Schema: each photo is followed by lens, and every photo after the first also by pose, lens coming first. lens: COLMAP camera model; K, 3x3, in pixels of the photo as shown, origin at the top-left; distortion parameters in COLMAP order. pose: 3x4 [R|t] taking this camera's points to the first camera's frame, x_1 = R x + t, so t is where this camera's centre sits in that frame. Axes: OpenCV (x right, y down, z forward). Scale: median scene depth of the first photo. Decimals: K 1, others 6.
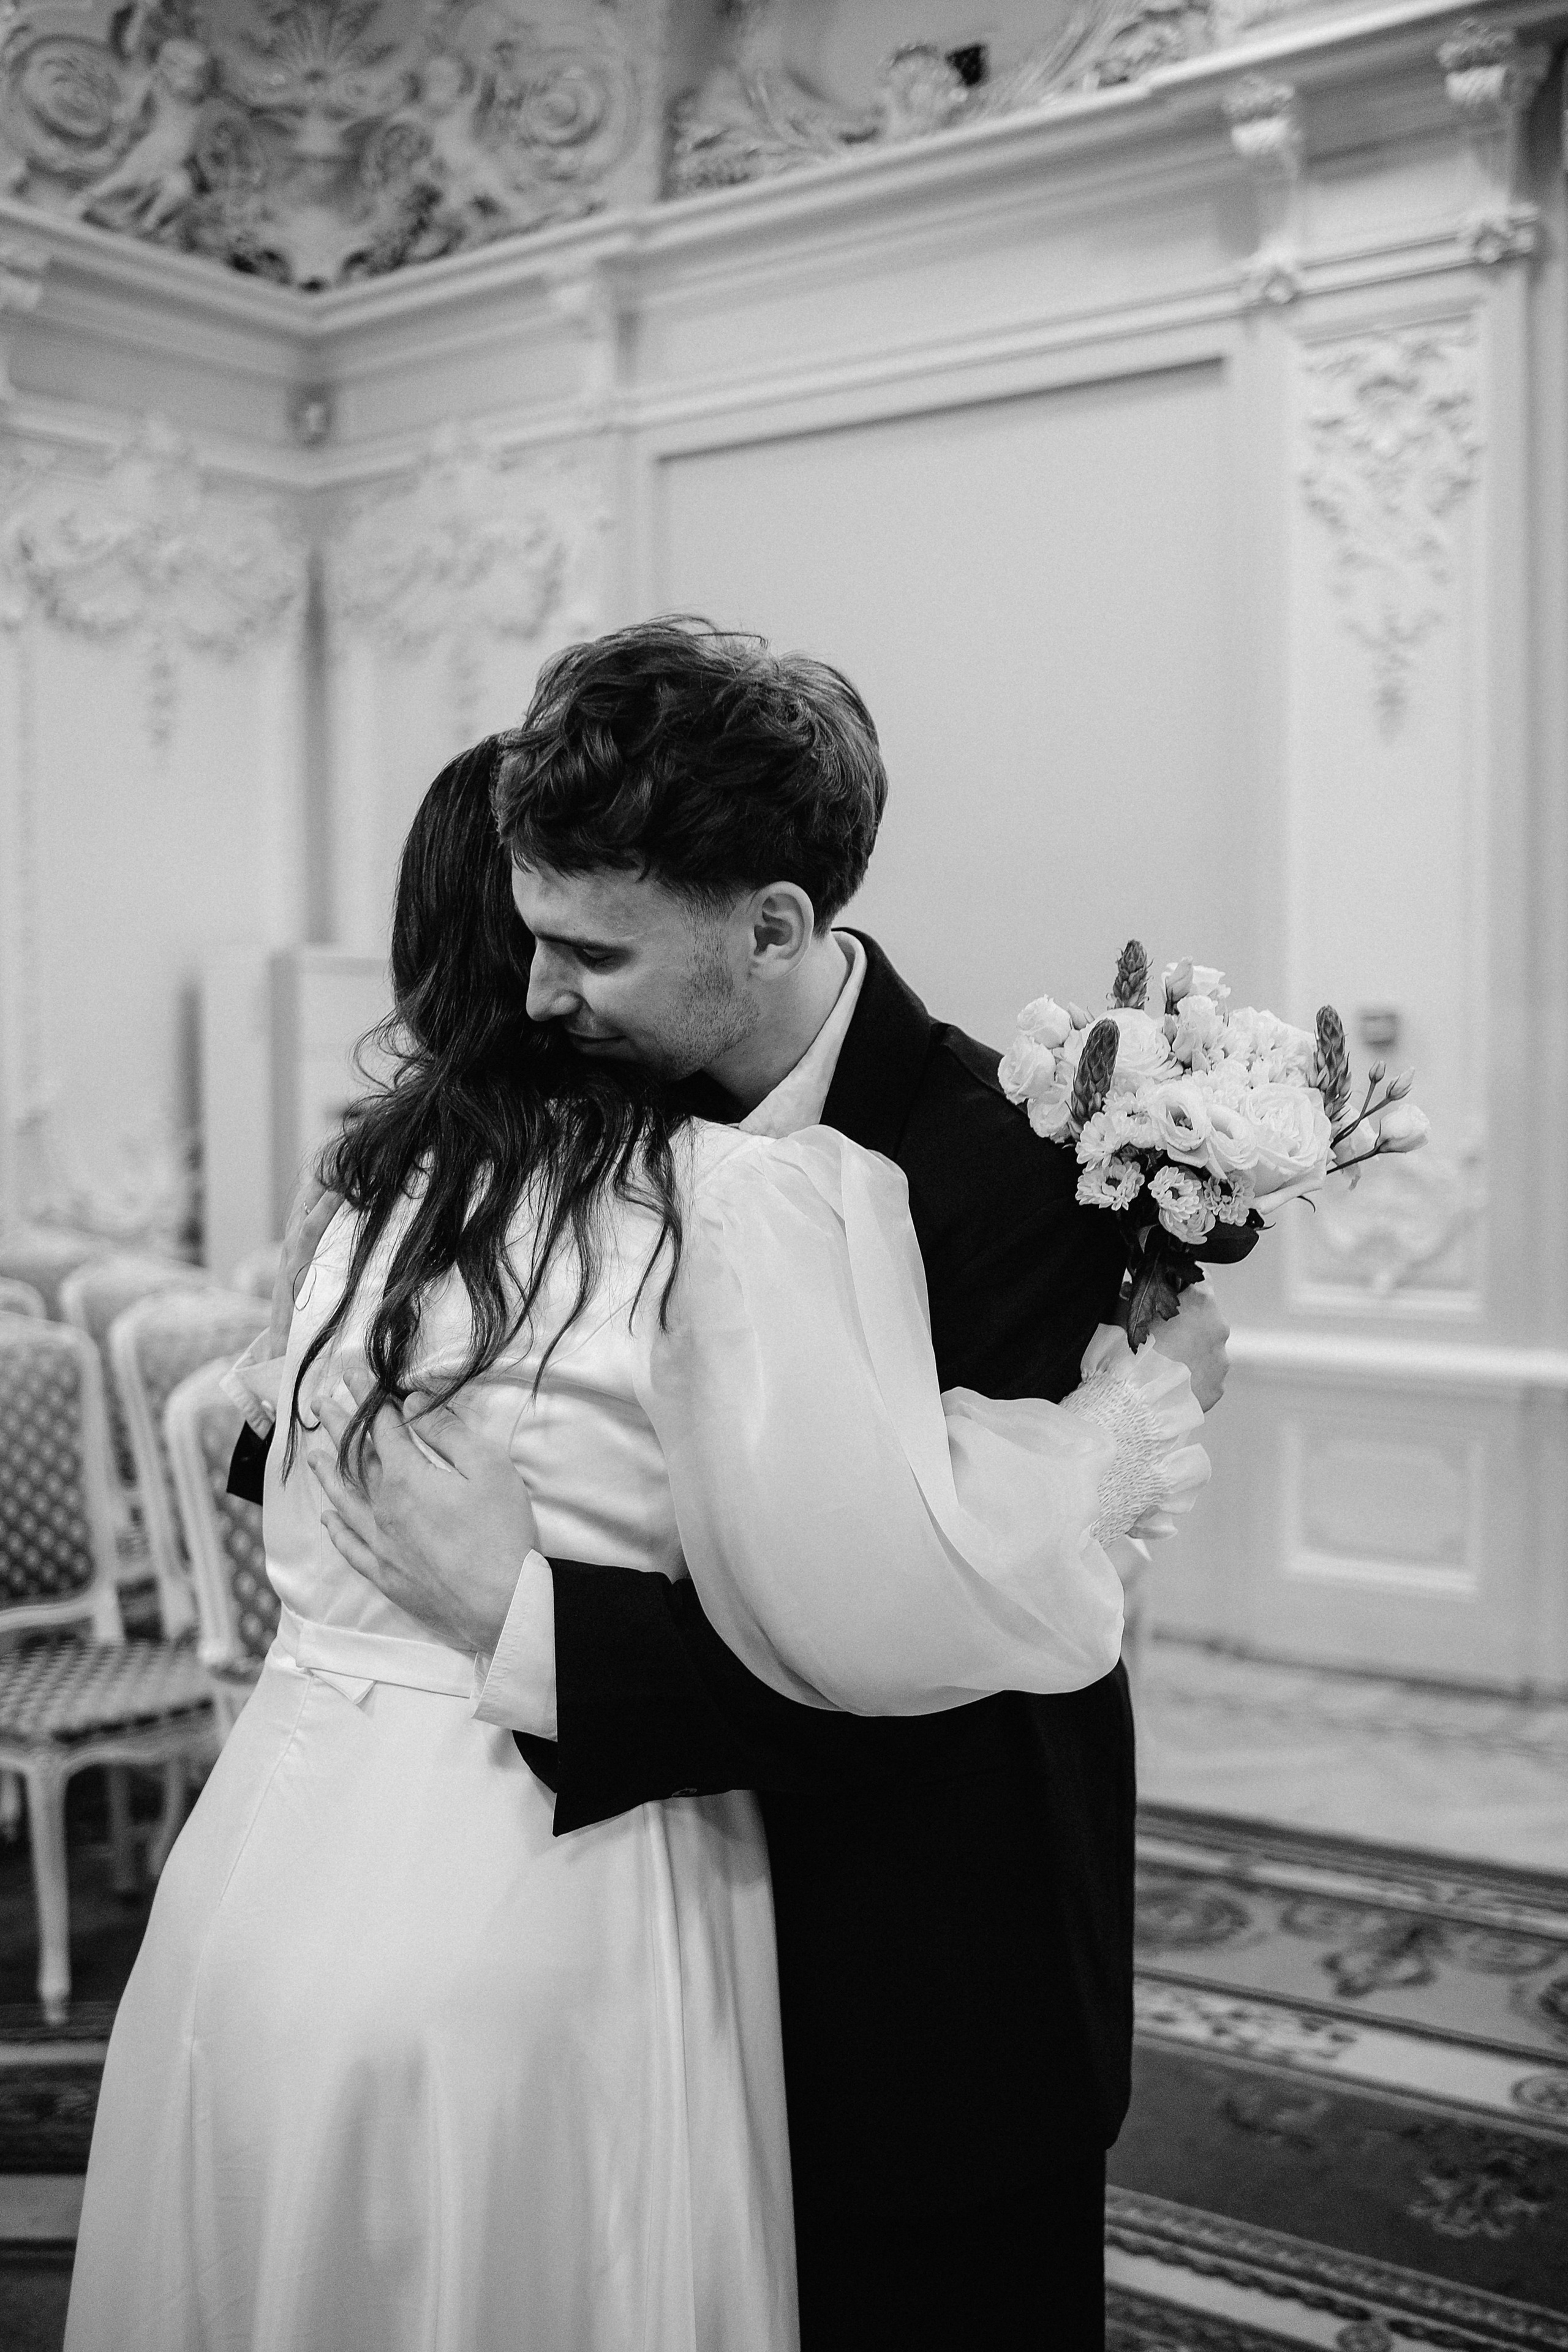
lens RADIAL K [[2445.9, 0, 794.0], [0, 2445.9, 1224.8], [0, 0, 1]] dist [-0.131155, 0.215036]
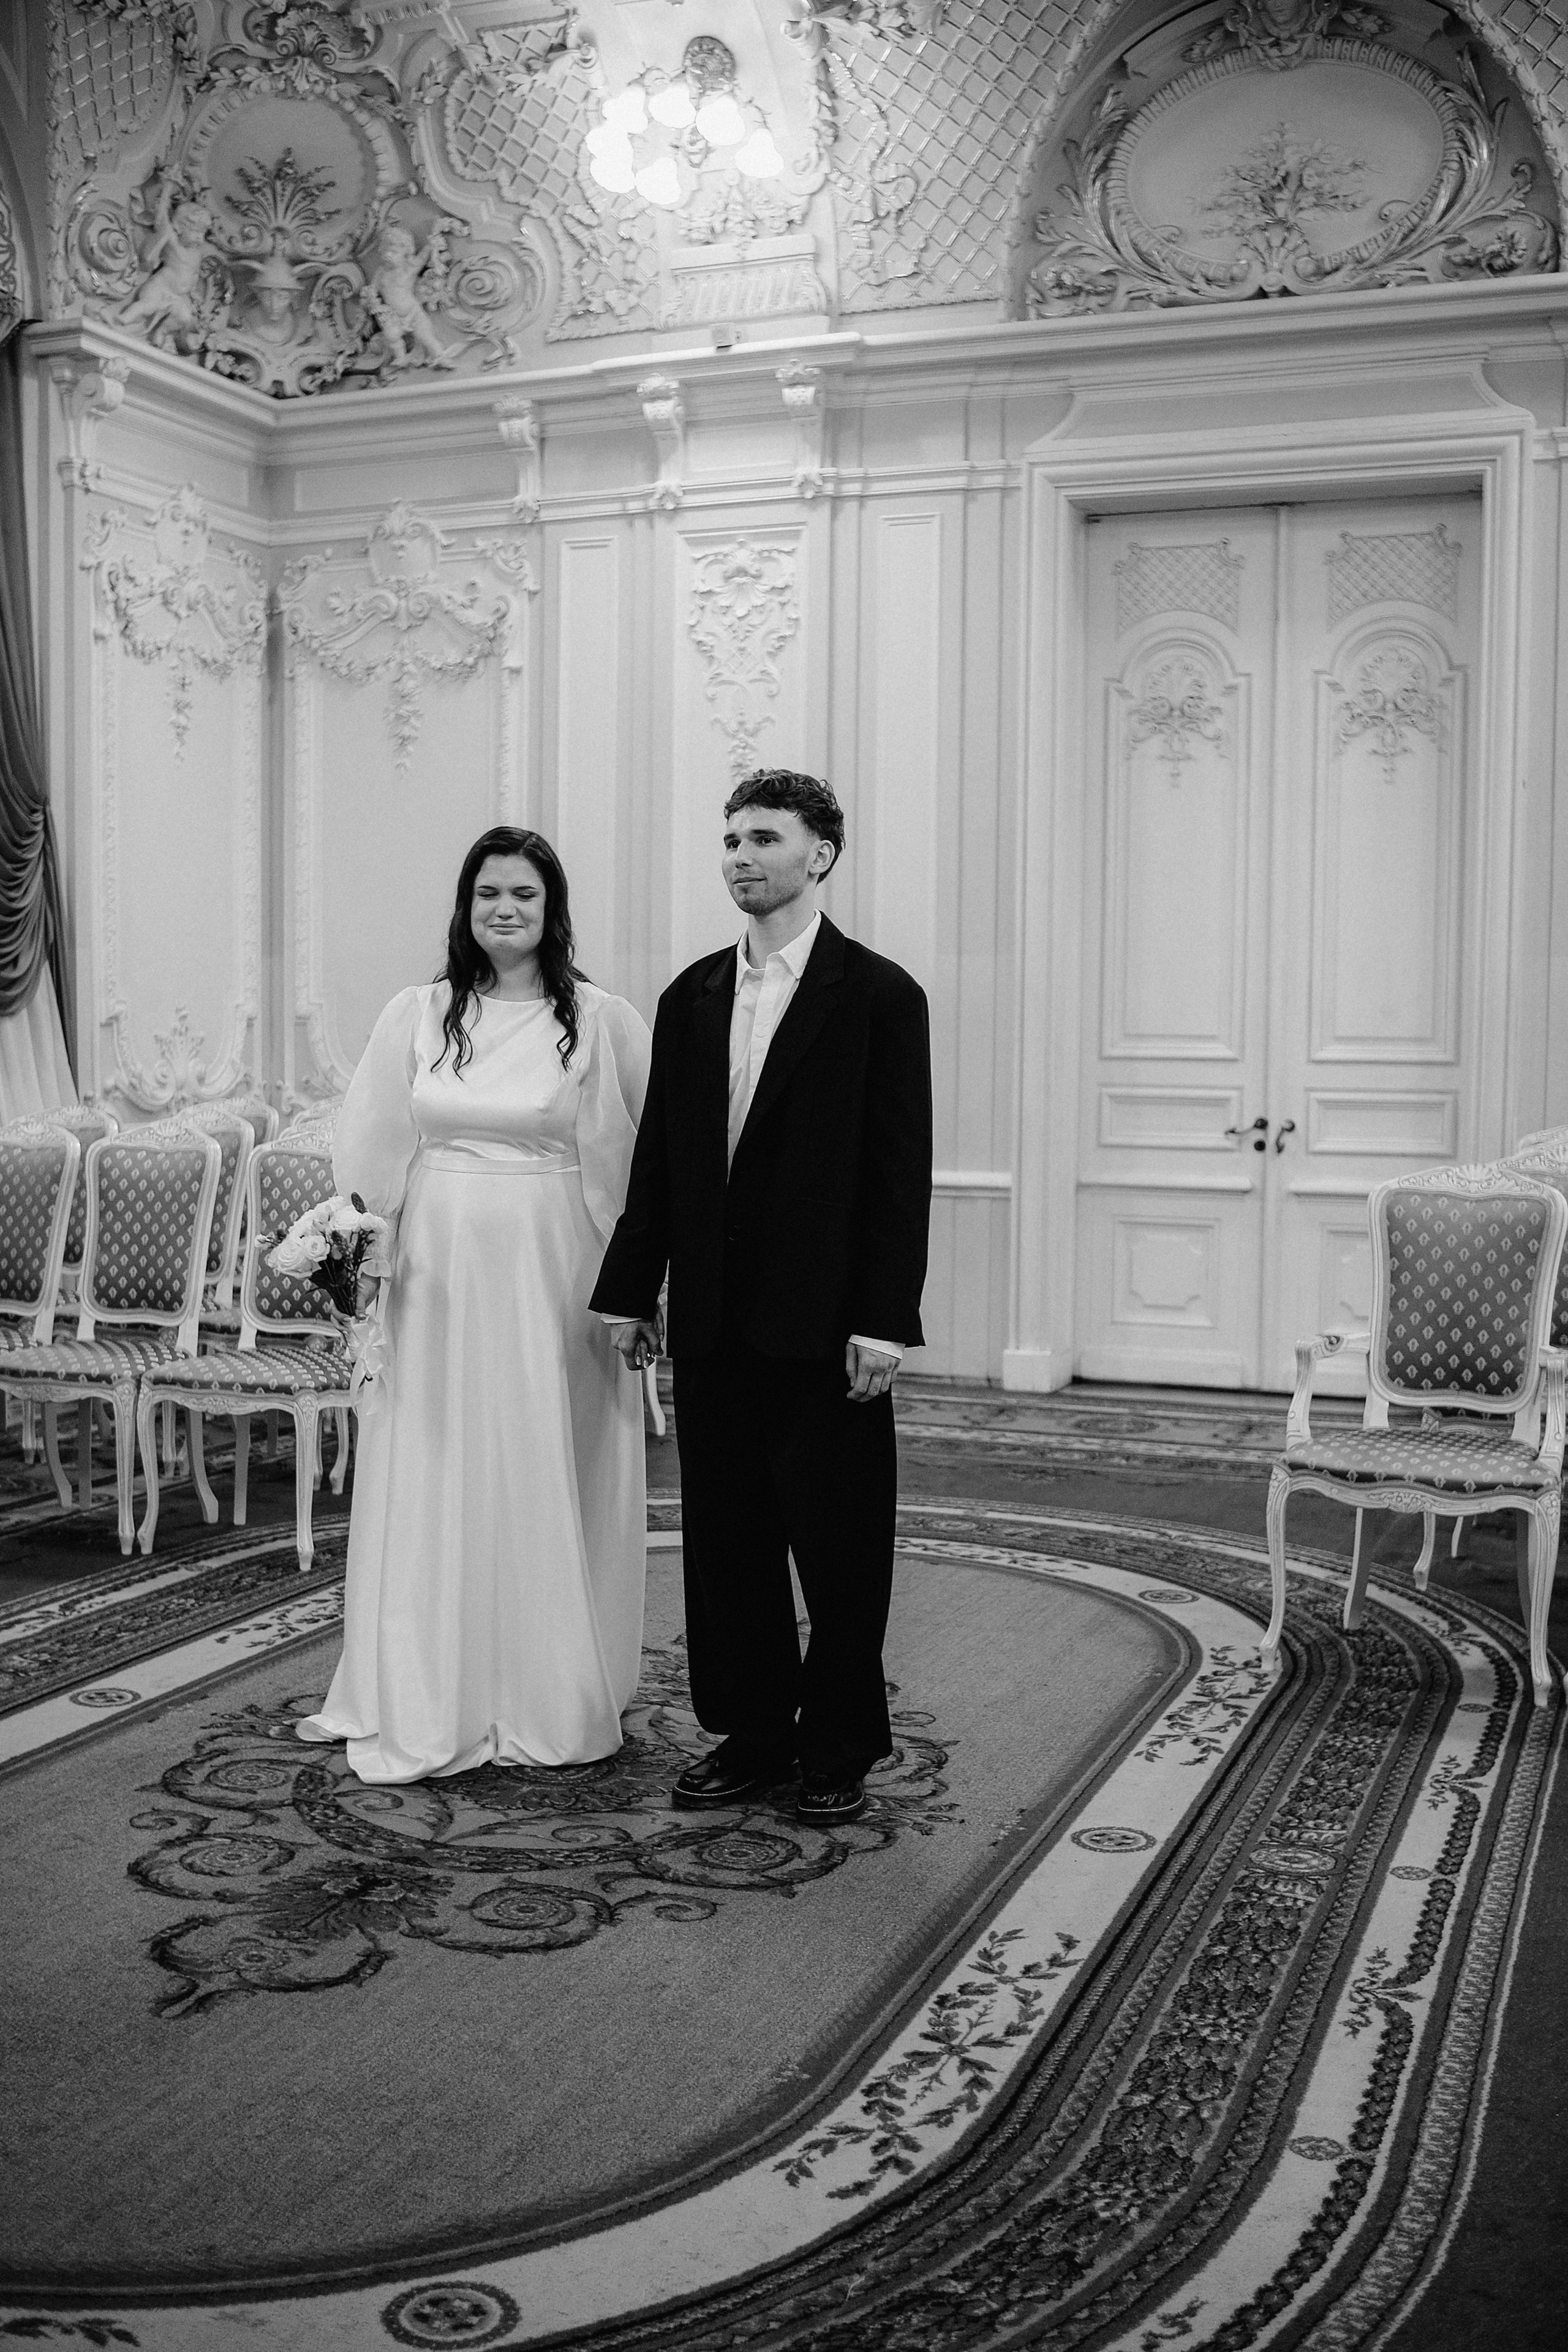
lens RADIAL K [[2417.0, 0, 790.9], [0, 2417.0, 1231.8], [0, 0, 1]] dist [-0.130092, 0.192479]
pose [[0.228088, 0.093996, -0.969093, 0.727649], [-0.078506, 0.993864, 0.077921, 0.010556], [0.970470, 0.058307, 0.234067, 0.156636]]
